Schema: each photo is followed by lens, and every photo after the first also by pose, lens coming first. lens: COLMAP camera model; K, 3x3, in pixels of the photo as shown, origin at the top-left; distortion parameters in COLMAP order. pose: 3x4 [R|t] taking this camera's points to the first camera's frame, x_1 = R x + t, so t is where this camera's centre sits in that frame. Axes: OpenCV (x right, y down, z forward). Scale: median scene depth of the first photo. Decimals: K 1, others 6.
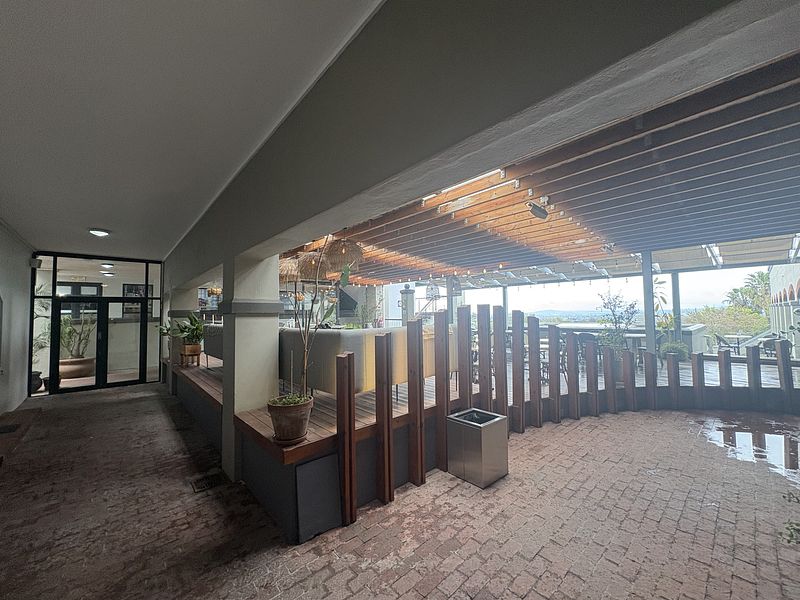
lens RADIAL K [[318.6, 0, 399.7], [0, 318.6, 299.6], [0, 0, 1]] dist [0.003511, -0.000671]
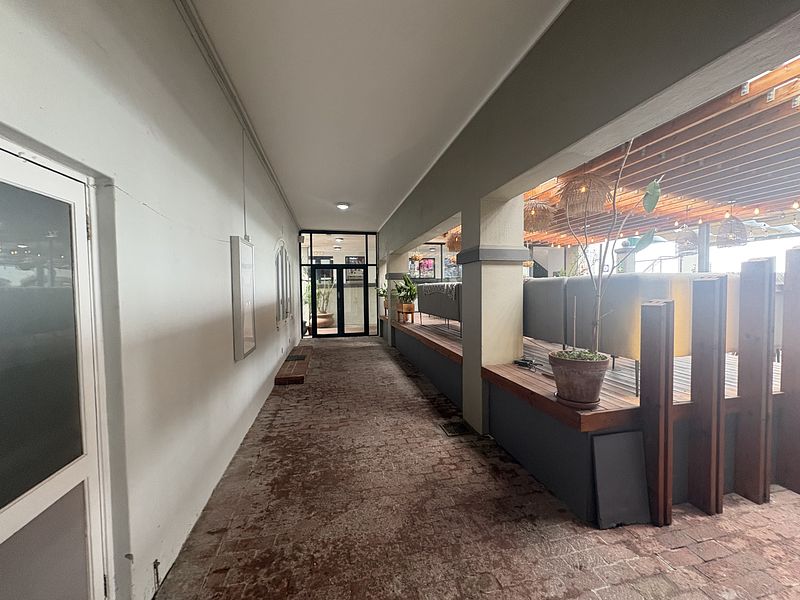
lens RADIAL K [[318.6, 0, 399.3], [0, 318.6, 300.8], [0, 0, 1]] dist [0.003511, -0.000671]
pose [[0.871568, 0.023845, -0.489695, -0.245966], [0.019508, 0.996339, 0.083237, 0.071282], [0.489887, -0.082100, 0.867911, 0.059464]]
